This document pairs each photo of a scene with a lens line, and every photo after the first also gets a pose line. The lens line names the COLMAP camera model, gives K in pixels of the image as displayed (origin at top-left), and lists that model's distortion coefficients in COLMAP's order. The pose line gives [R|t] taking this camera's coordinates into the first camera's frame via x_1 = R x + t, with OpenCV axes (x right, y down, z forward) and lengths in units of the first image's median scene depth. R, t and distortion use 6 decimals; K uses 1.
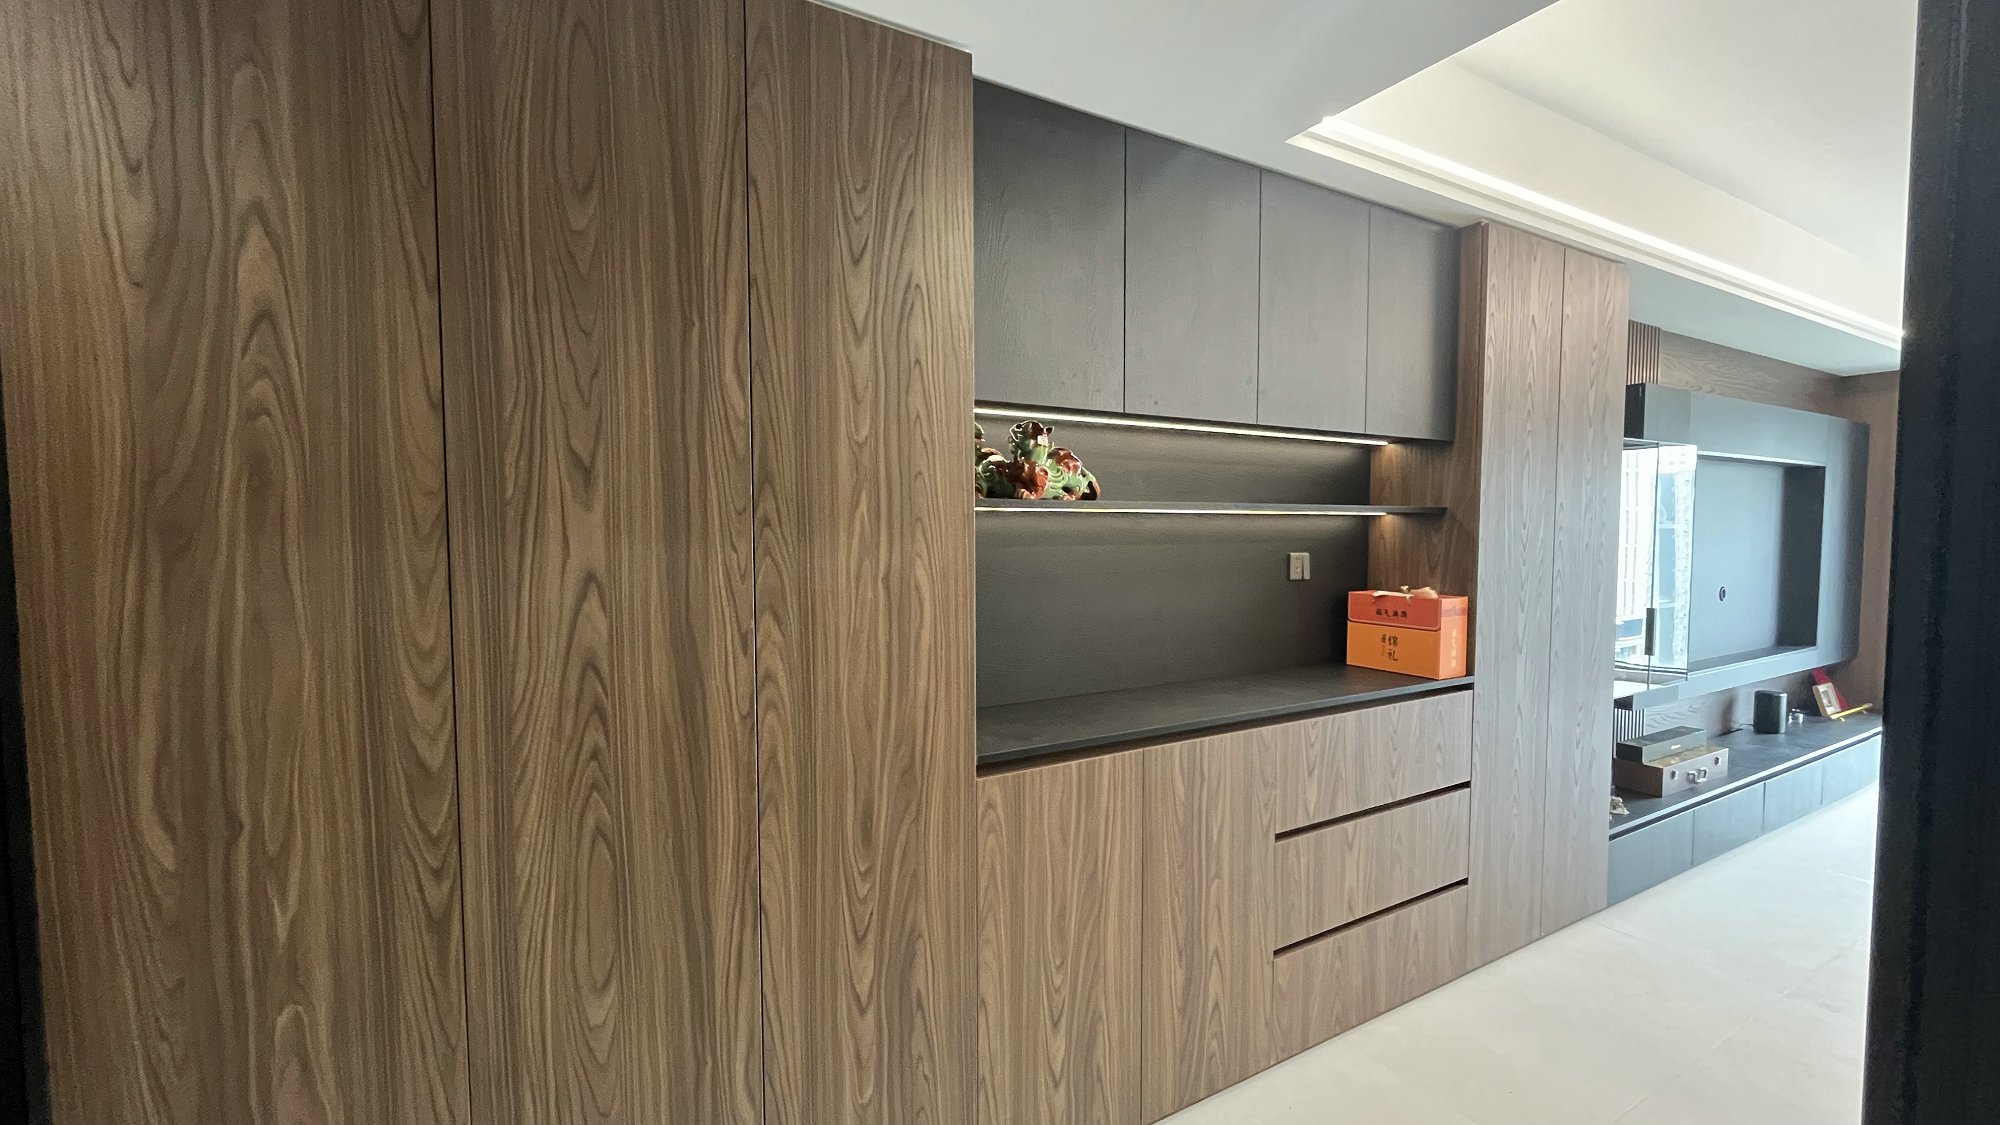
lens RADIAL K [[809.4, 0, 994.9], [0, 809.4, 567.8], [0, 0, 1]] dist [-0.002729, -0.000343]
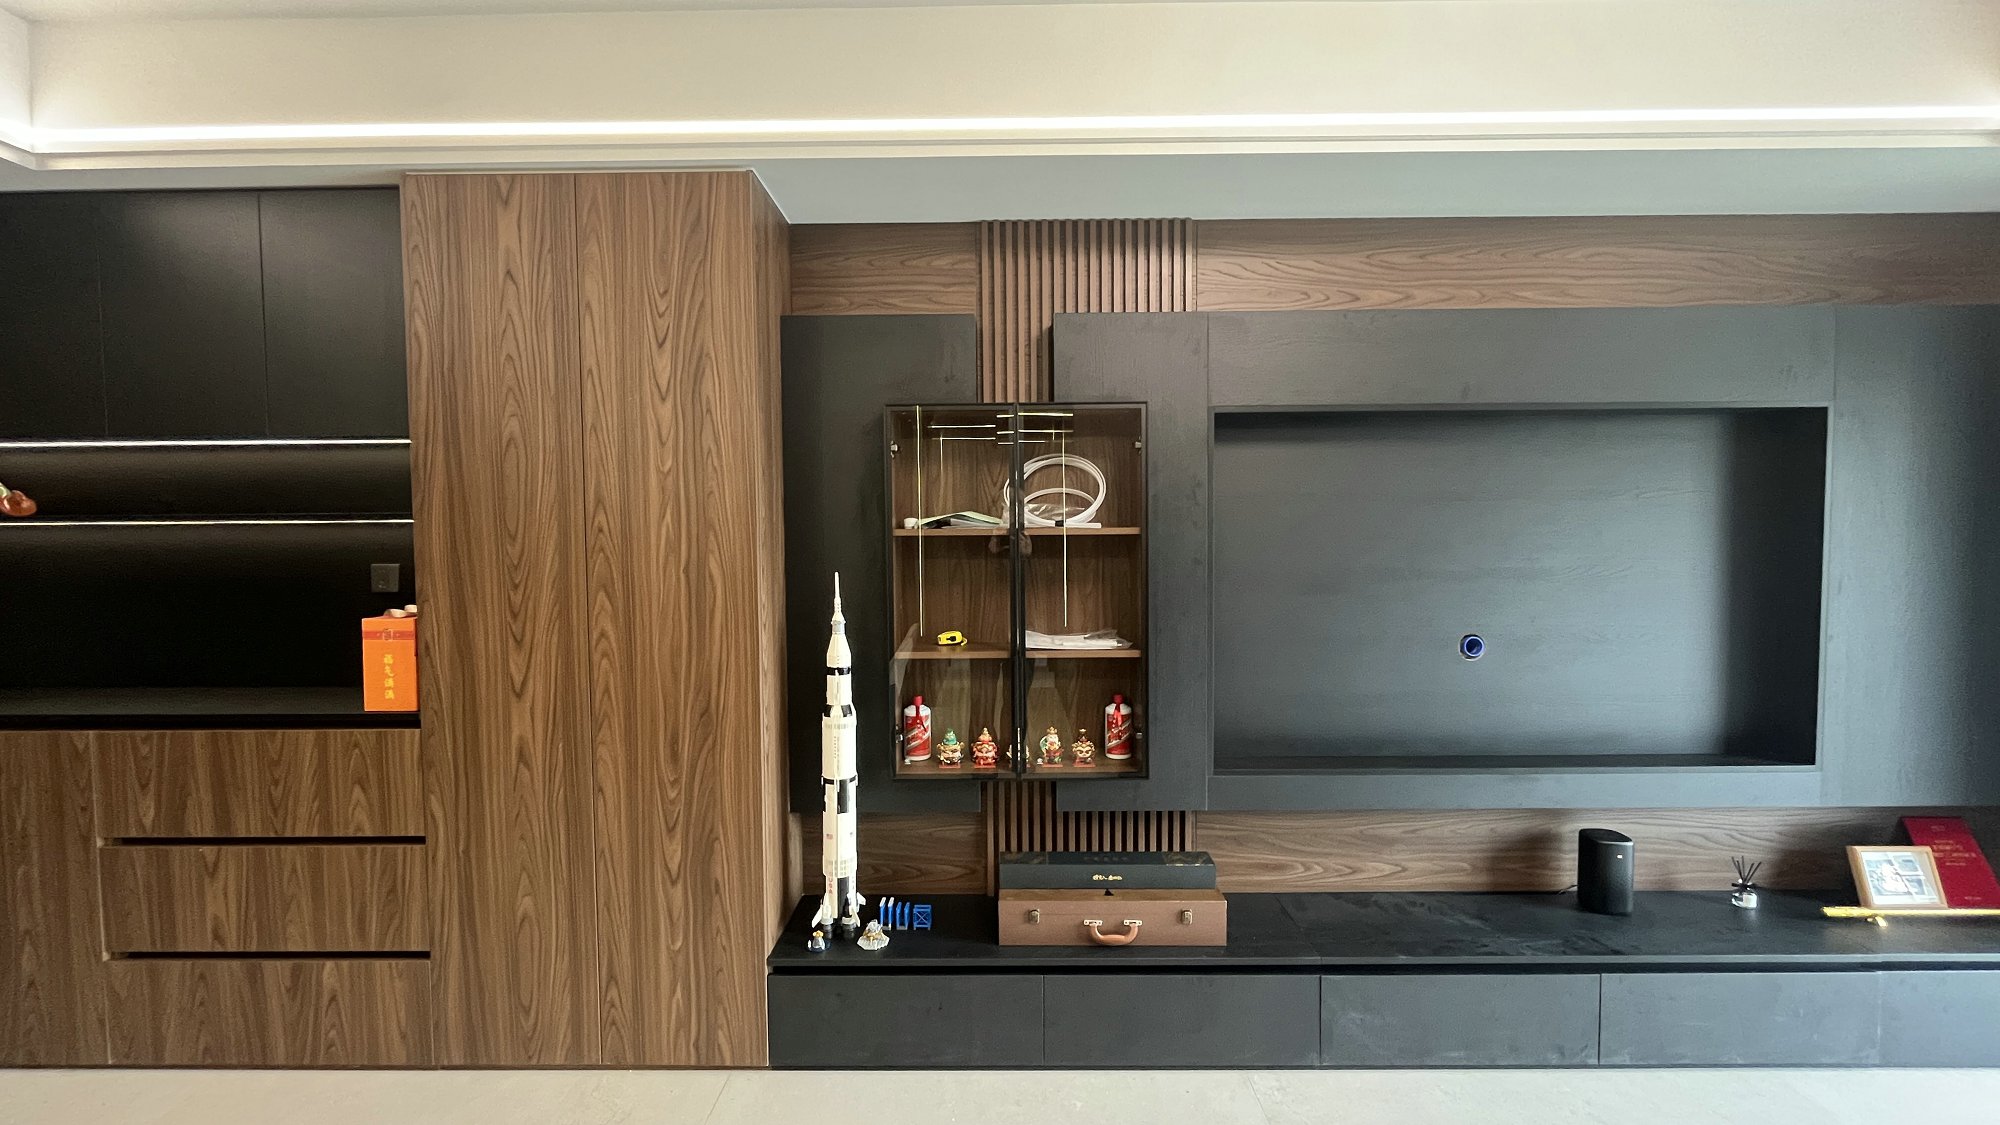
lens RADIAL K [[809.4, 0, 994.9], [0, 809.4, 567.8], [0, 0, 1]] dist [-0.002729, -0.000343]
pose [[0.866126, 0.017862, -0.499507, 1.555919], [-0.020352, 0.999793, 0.000464, -0.030482], [0.499412, 0.009764, 0.866310, 0.576253]]
